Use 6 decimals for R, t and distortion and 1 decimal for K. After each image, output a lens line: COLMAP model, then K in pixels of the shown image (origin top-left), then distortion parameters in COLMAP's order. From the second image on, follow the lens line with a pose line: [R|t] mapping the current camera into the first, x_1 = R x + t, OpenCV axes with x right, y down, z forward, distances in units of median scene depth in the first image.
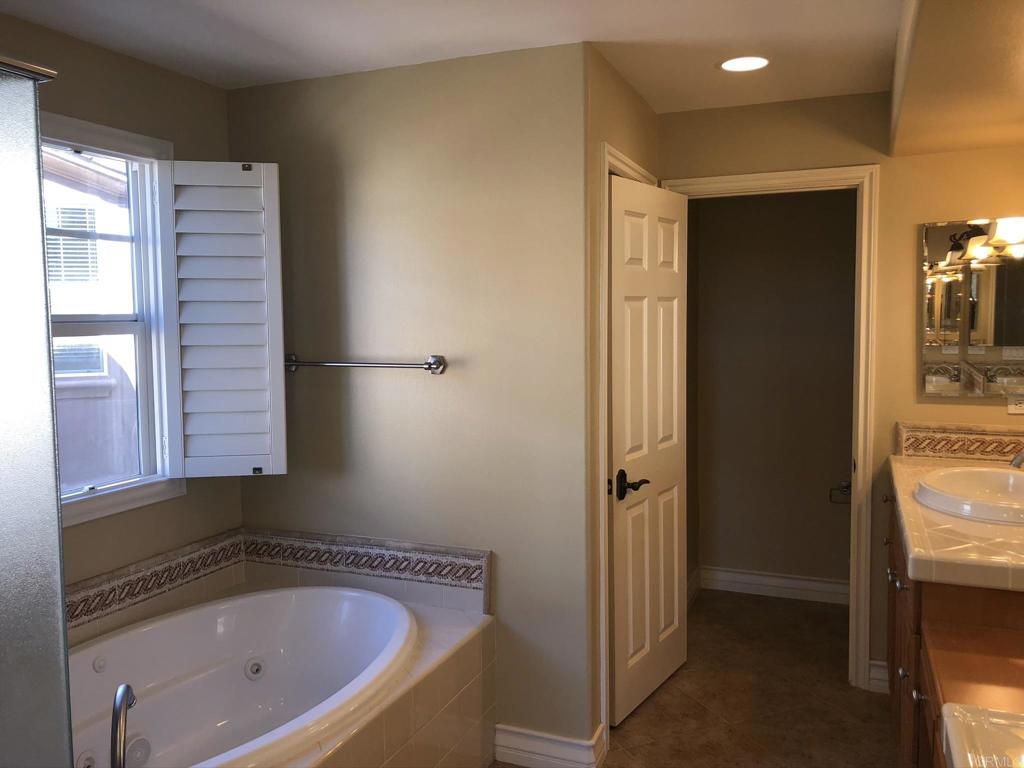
lens RADIAL K [[836.4, 0, 511.3], [0, 836.4, 380.3], [0, 0, 1]] dist [0.046449, -0.081353]
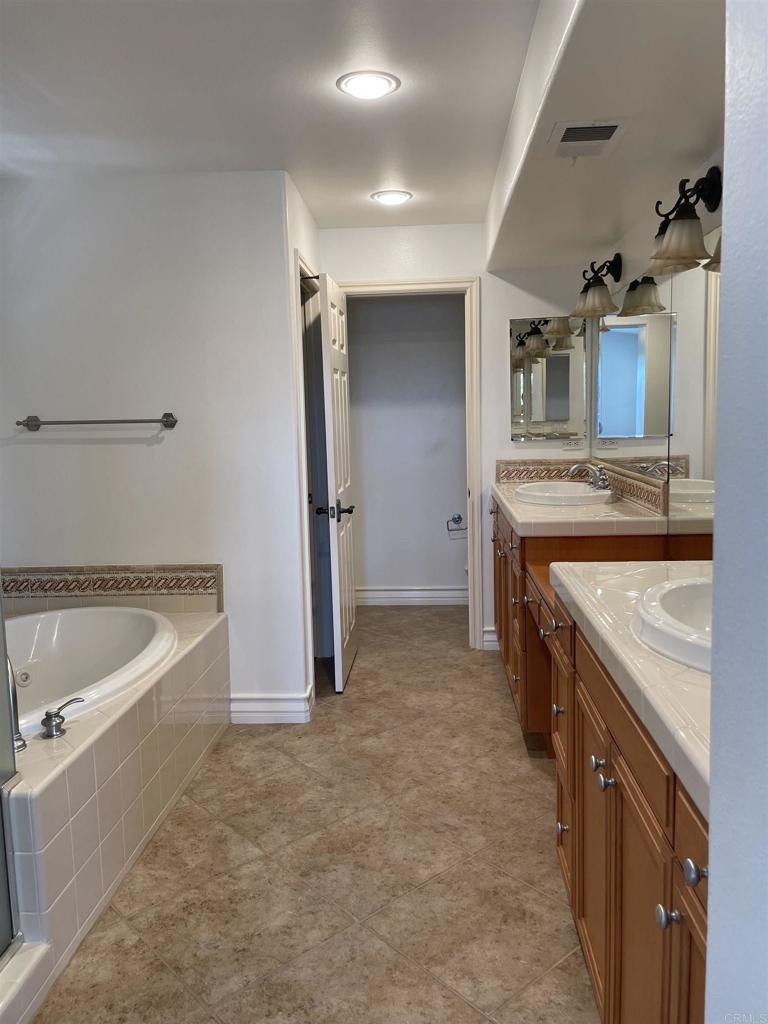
lens RADIAL K [[789.1, 0, 391.9], [0, 789.1, 517.9], [0, 0, 1]] dist [0.083713, -0.108172]
pose [[0.942910, -0.055400, 0.328409, -0.161575], [0.039781, 0.997743, 0.054094, 0.070576], [-0.330664, -0.037941, 0.942985, -0.223813]]
